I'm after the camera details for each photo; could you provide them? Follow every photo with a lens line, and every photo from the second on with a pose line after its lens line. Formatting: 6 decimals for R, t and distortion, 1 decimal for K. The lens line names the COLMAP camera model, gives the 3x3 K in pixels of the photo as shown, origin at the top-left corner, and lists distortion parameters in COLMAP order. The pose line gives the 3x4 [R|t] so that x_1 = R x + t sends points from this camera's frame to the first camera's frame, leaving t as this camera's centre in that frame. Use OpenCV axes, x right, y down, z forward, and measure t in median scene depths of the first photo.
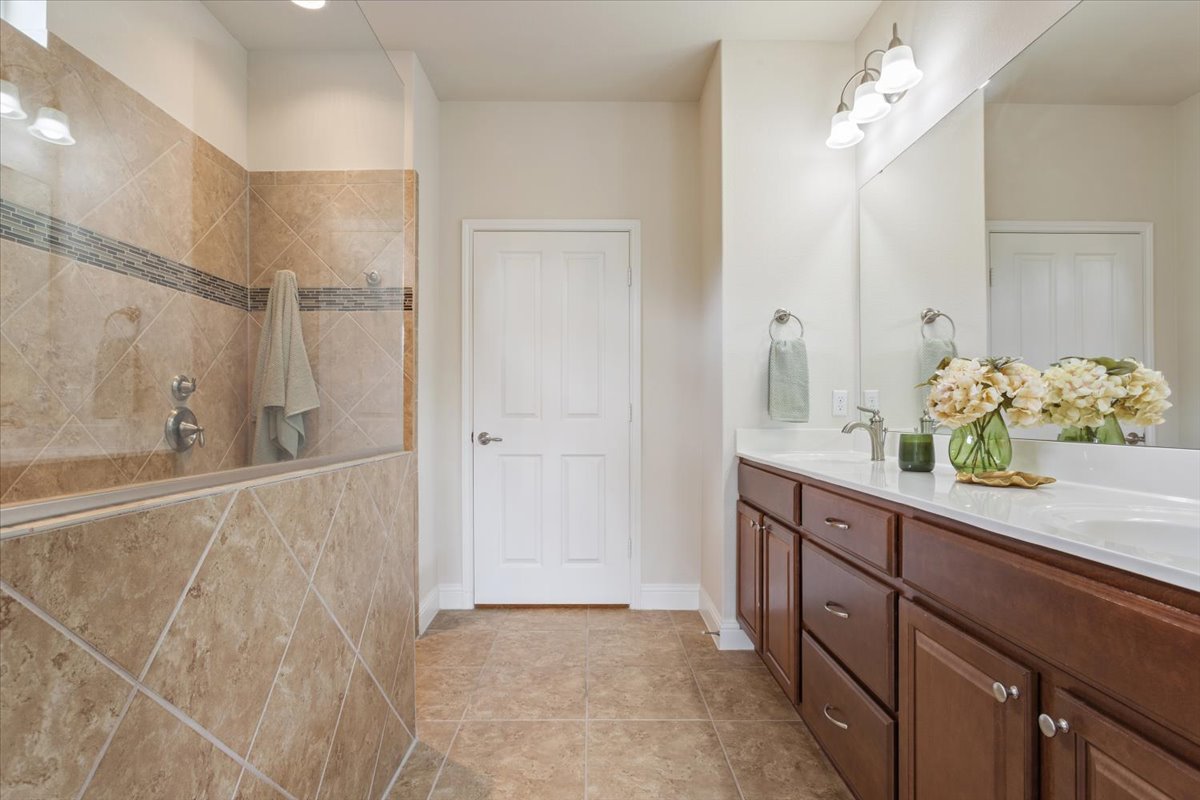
lens RADIAL K [[574.0, 0, 597.6], [0, 574.0, 414.8], [0, 0, 1]] dist [-0.023273, 0.000132]
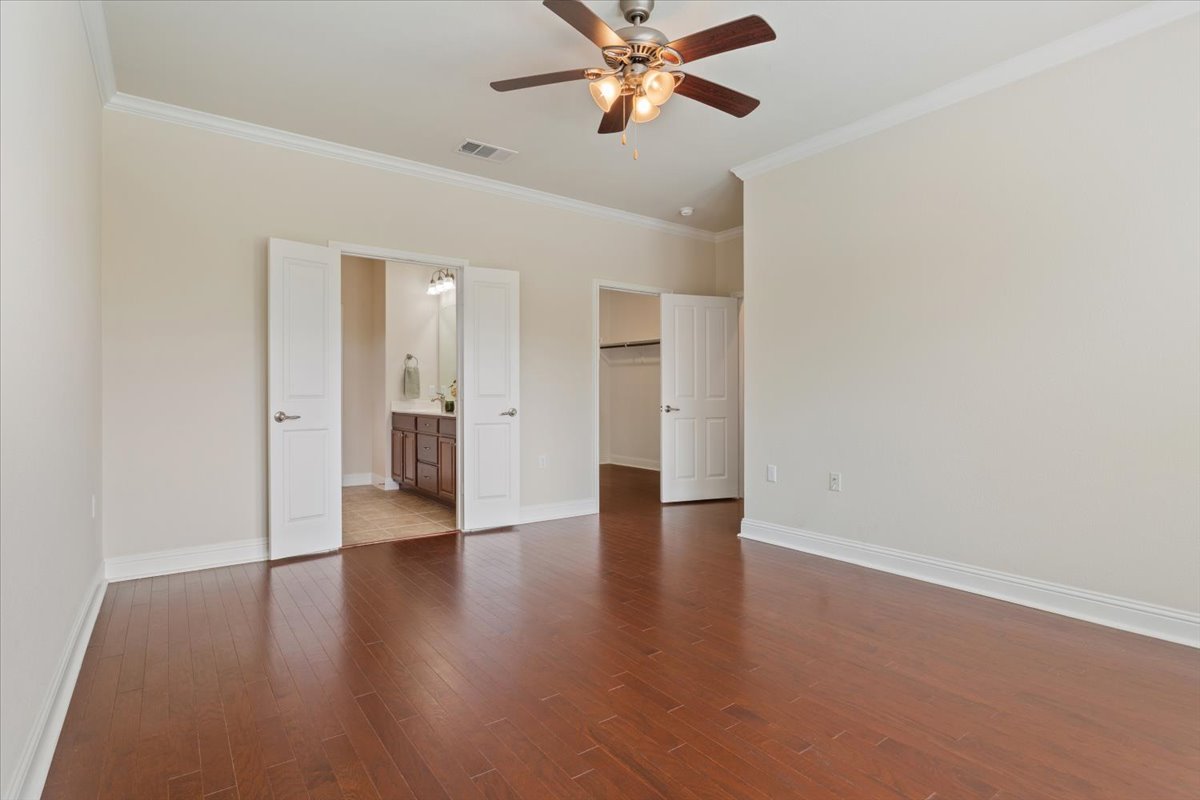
lens RADIAL K [[586.8, 0, 594.9], [0, 586.8, 394.2], [0, 0, 1]] dist [-0.002740, -0.000322]
pose [[0.806031, -0.001742, 0.591871, -0.571870], [-0.000796, 0.999992, 0.004028, -0.016175], [-0.591873, -0.003718, 0.806023, -1.631269]]
